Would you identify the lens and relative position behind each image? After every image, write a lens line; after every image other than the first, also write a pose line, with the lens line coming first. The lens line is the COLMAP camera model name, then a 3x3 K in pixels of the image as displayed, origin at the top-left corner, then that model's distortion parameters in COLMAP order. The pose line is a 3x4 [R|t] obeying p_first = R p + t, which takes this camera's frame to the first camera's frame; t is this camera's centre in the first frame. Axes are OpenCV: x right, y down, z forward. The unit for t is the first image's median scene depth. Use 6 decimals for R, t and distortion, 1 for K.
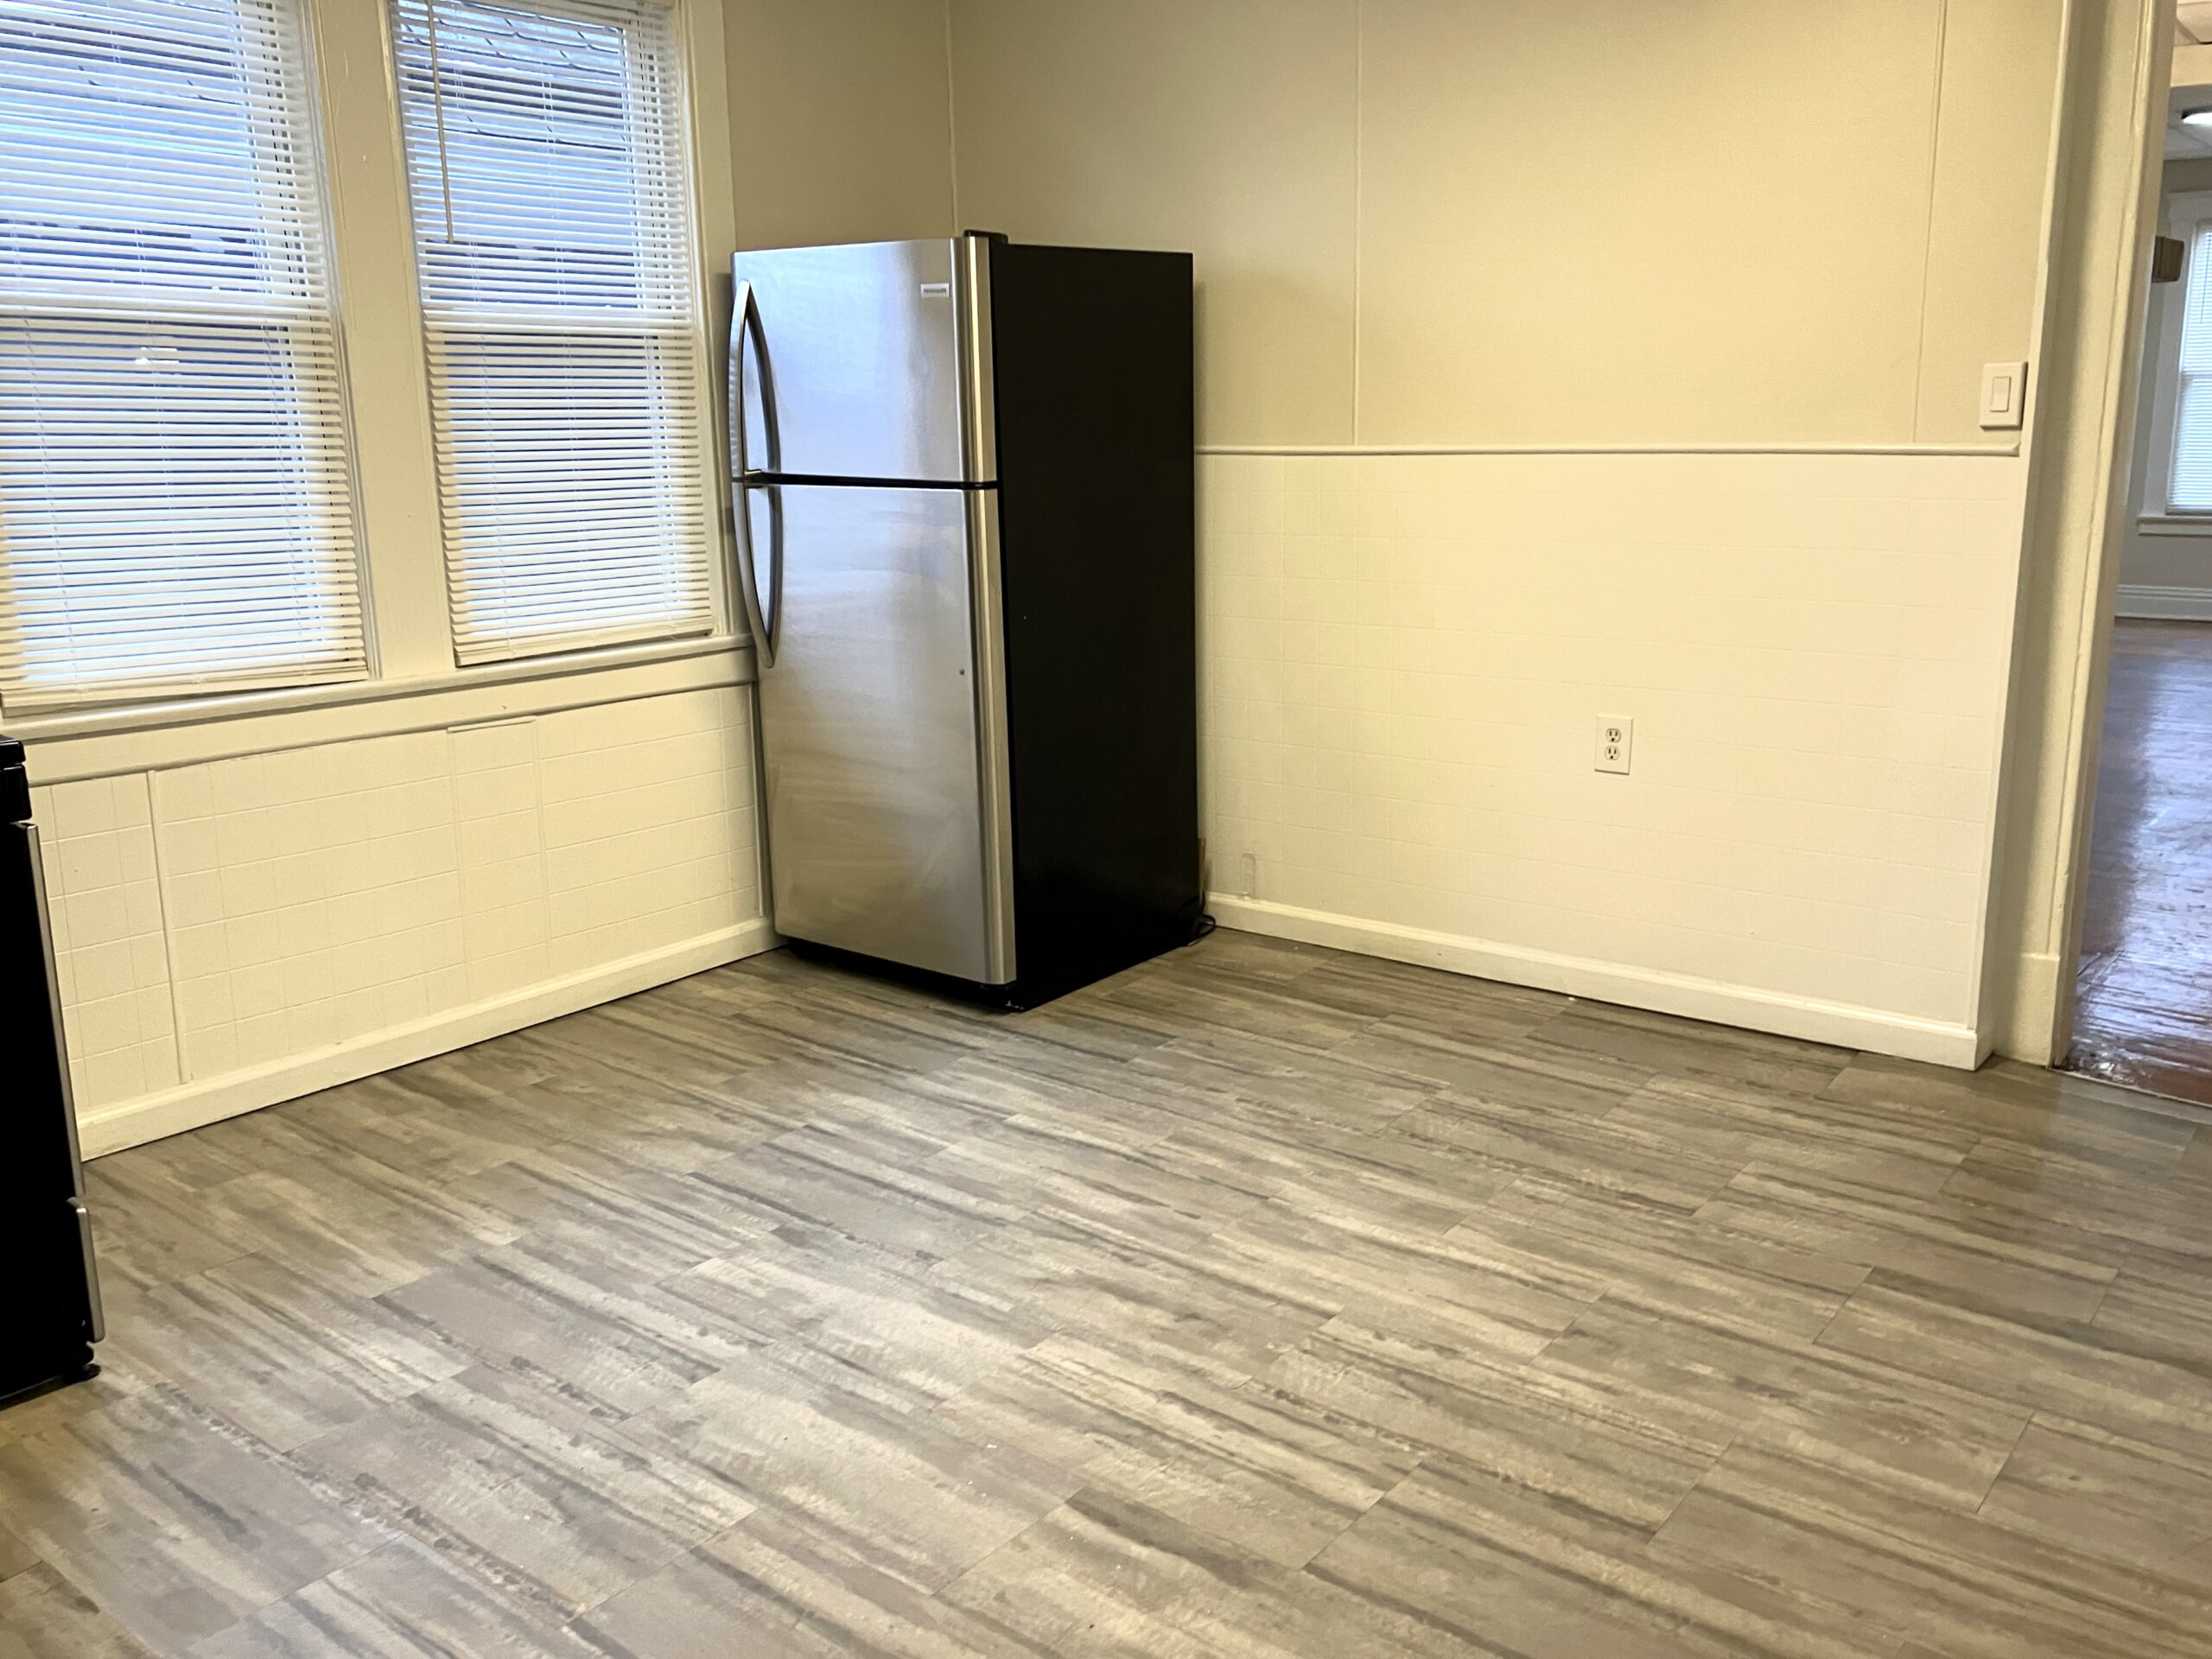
lens RADIAL K [[1872.2, 0, 1106.0], [0, 1872.2, 829.5], [0, 0, 1]] dist [0.057279, -0.072626]
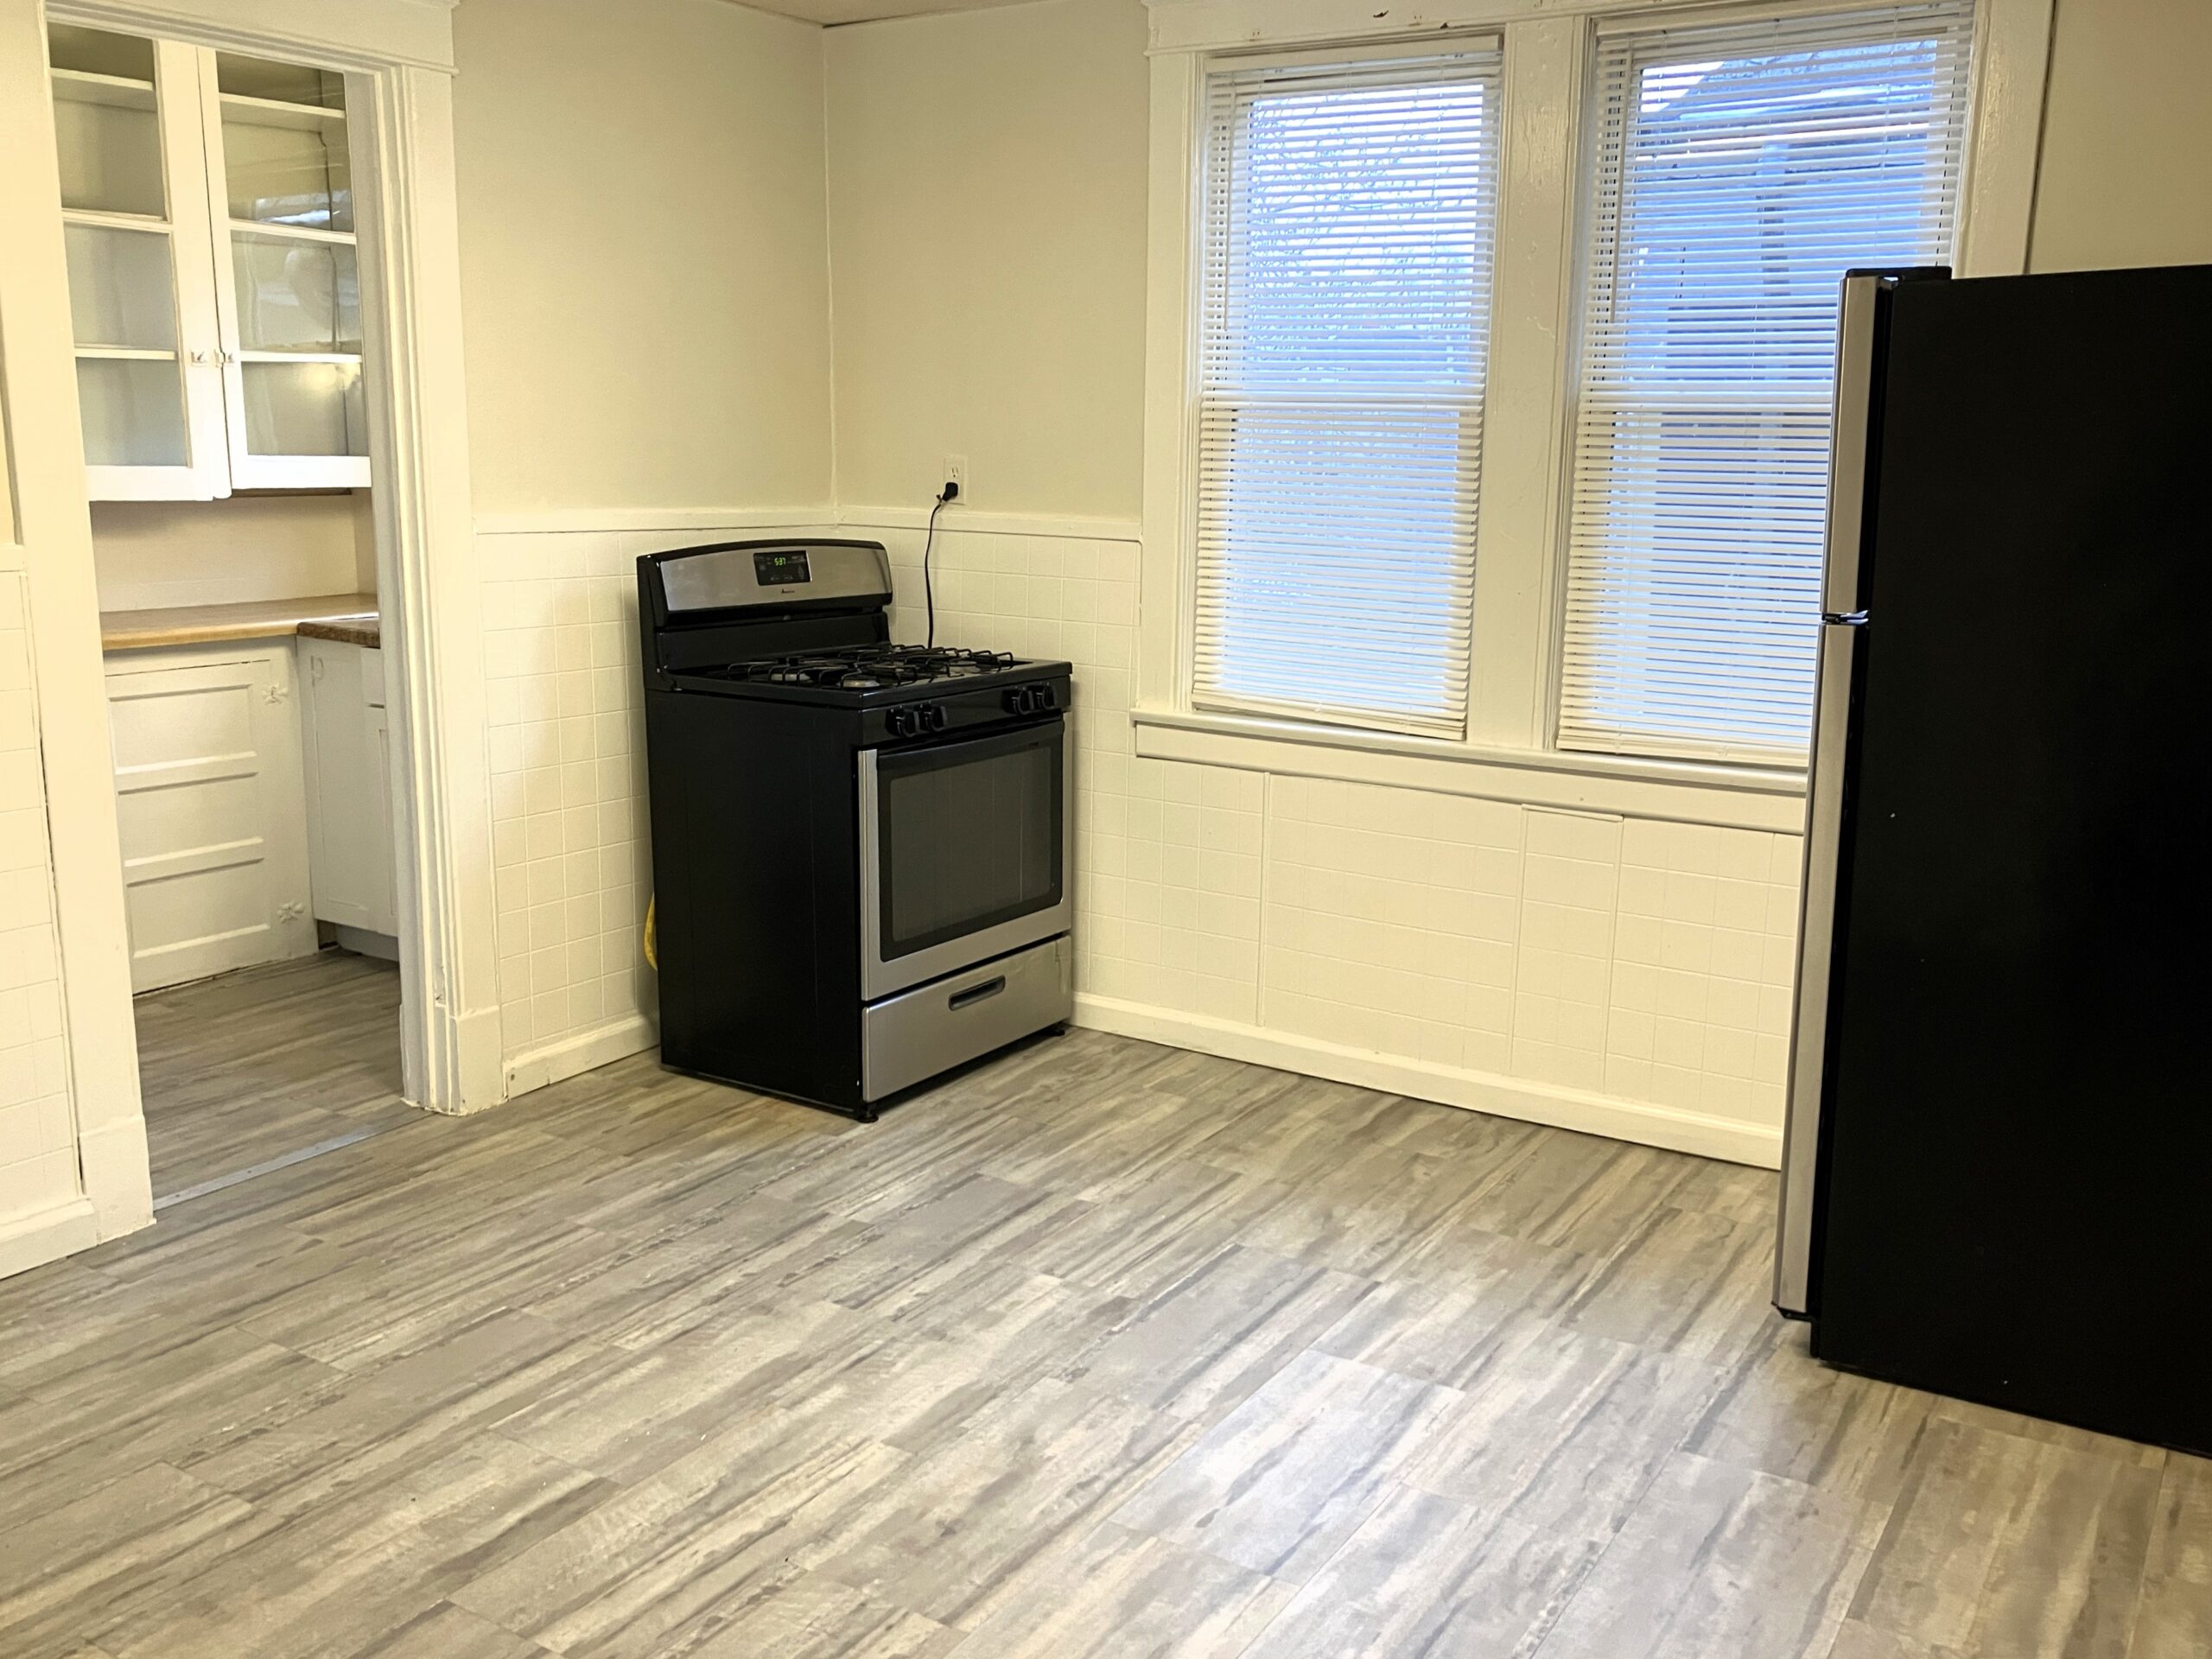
lens RADIAL K [[1937.6, 0, 1106.0], [0, 1937.6, 829.5], [0, 0, 1]] dist [0.082632, -0.084921]
pose [[0.105042, 0.210319, -0.971973, 0.773386], [-0.235327, 0.954878, 0.181188, -0.212676], [0.966223, 0.209699, 0.149796, 0.755395]]
